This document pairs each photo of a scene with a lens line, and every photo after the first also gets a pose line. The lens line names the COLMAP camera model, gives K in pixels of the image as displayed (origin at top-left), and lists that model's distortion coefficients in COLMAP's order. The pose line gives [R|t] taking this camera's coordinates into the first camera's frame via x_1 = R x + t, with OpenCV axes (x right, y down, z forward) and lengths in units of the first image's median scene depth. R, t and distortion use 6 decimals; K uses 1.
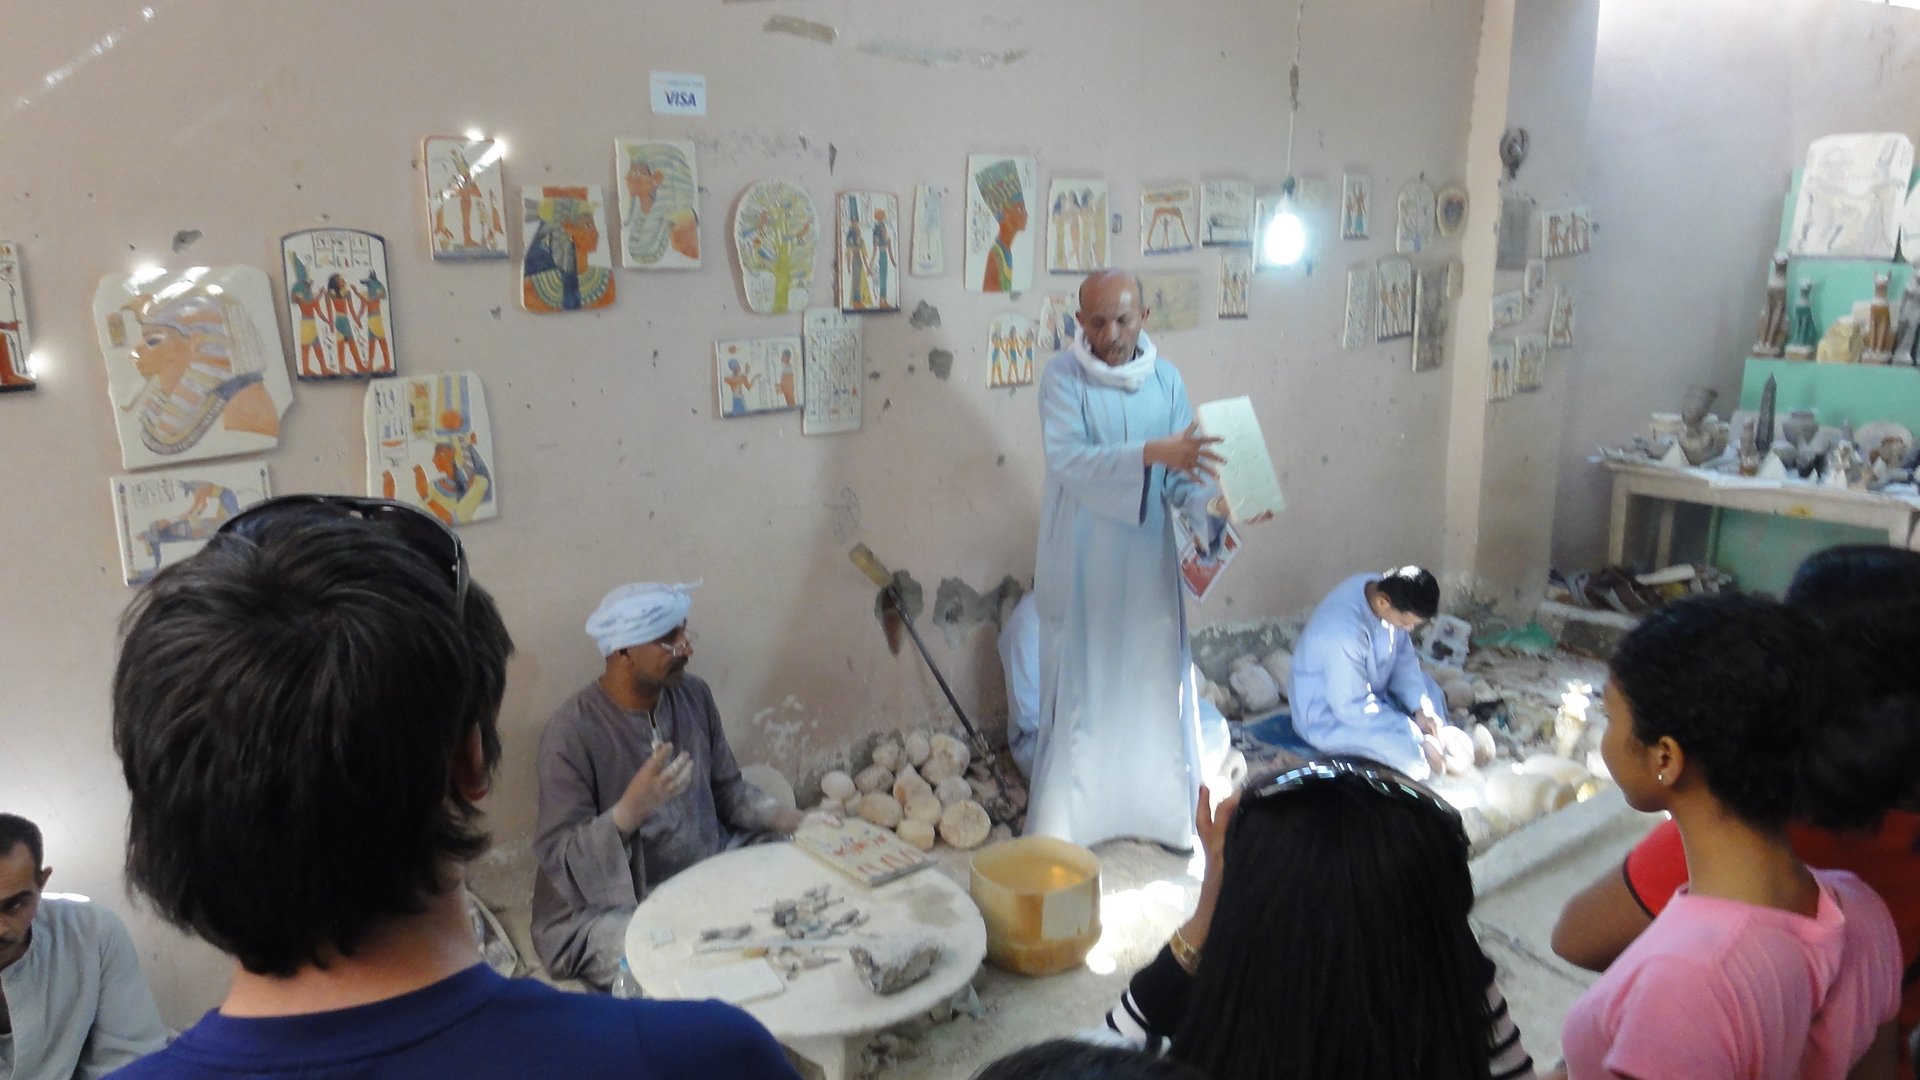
lens RADIAL K [[1363.3, 0, 960.3], [0, 1363.3, 540.4], [0, 0, 1]] dist [-0.000399, 0.005561]
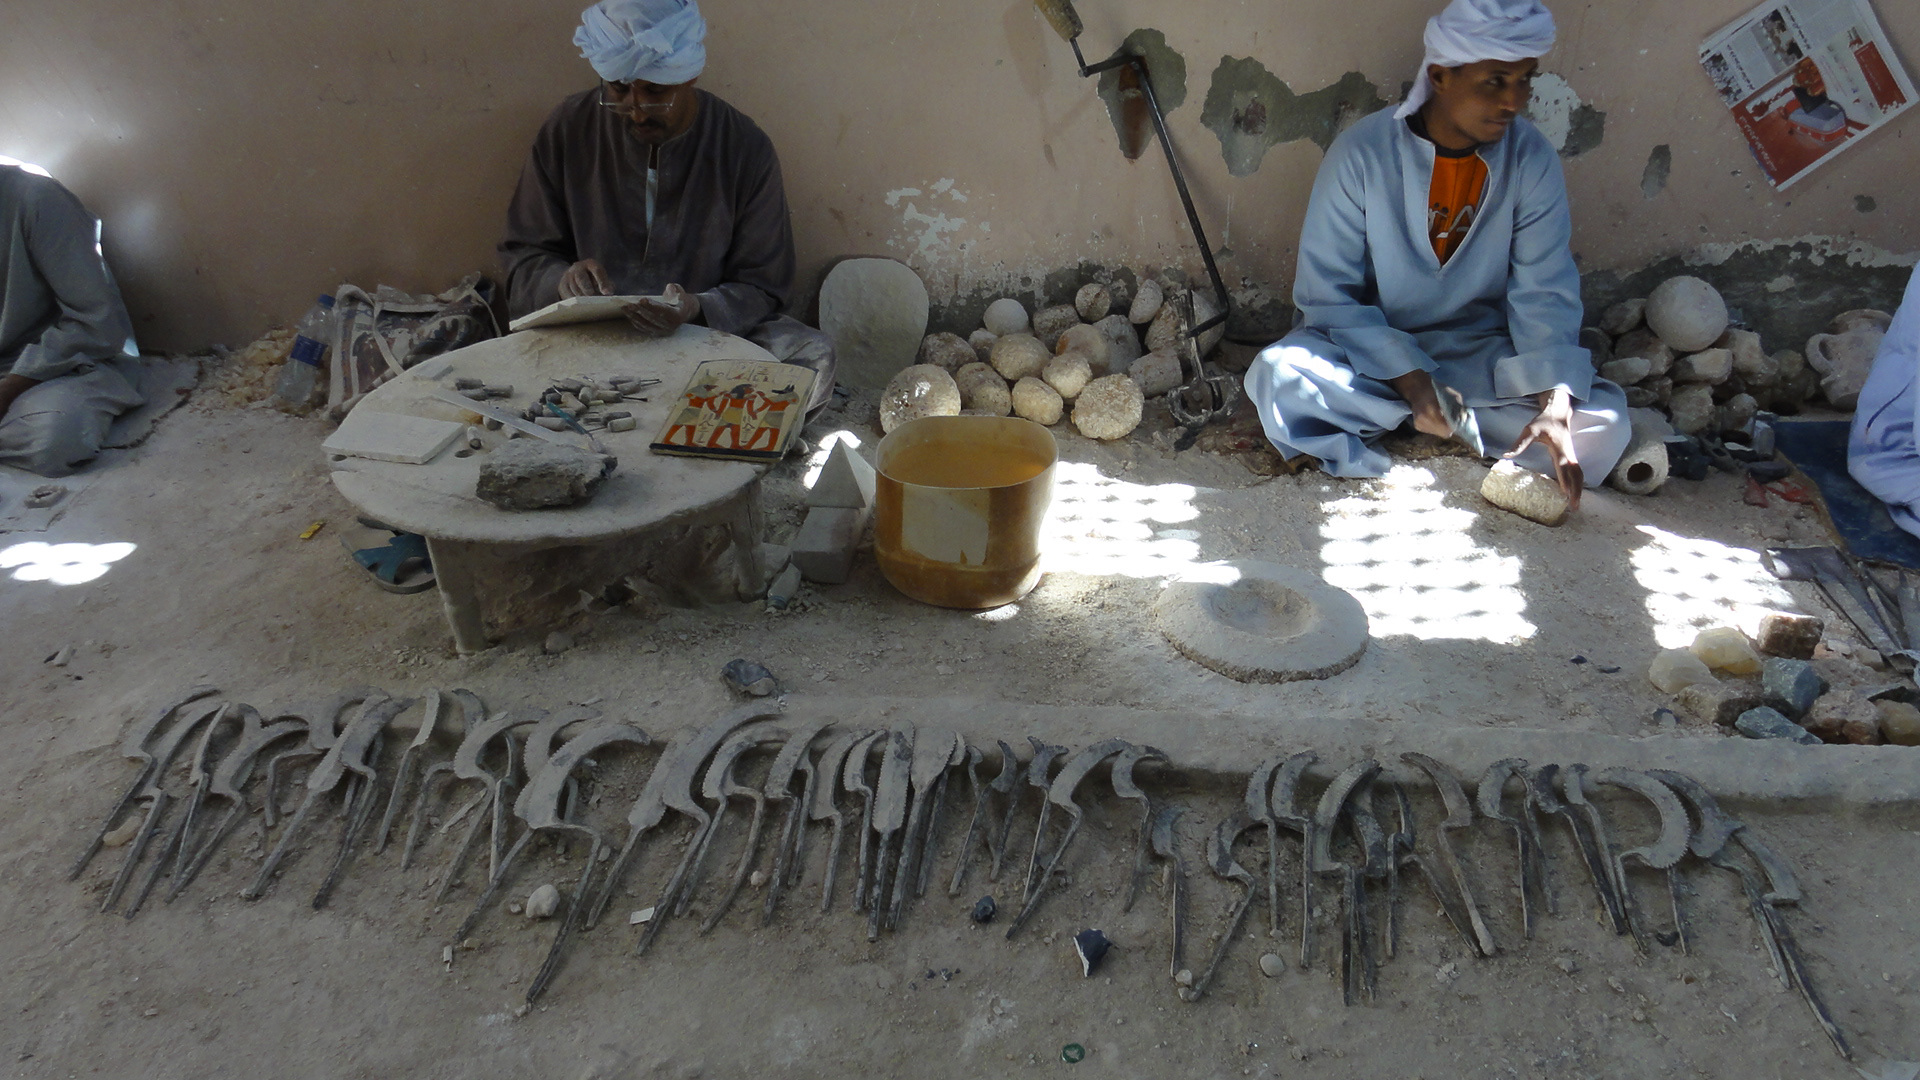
lens RADIAL K [[1363.3, 0, 959.7], [0, 1363.3, 540.8], [0, 0, 1]] dist [-0.000399, 0.005561]
pose [[0.734373, 0.324757, -0.596011, 0.366410], [-0.135913, 0.930681, 0.339648, 0.040176], [0.664999, -0.168423, 0.727606, 0.393719]]
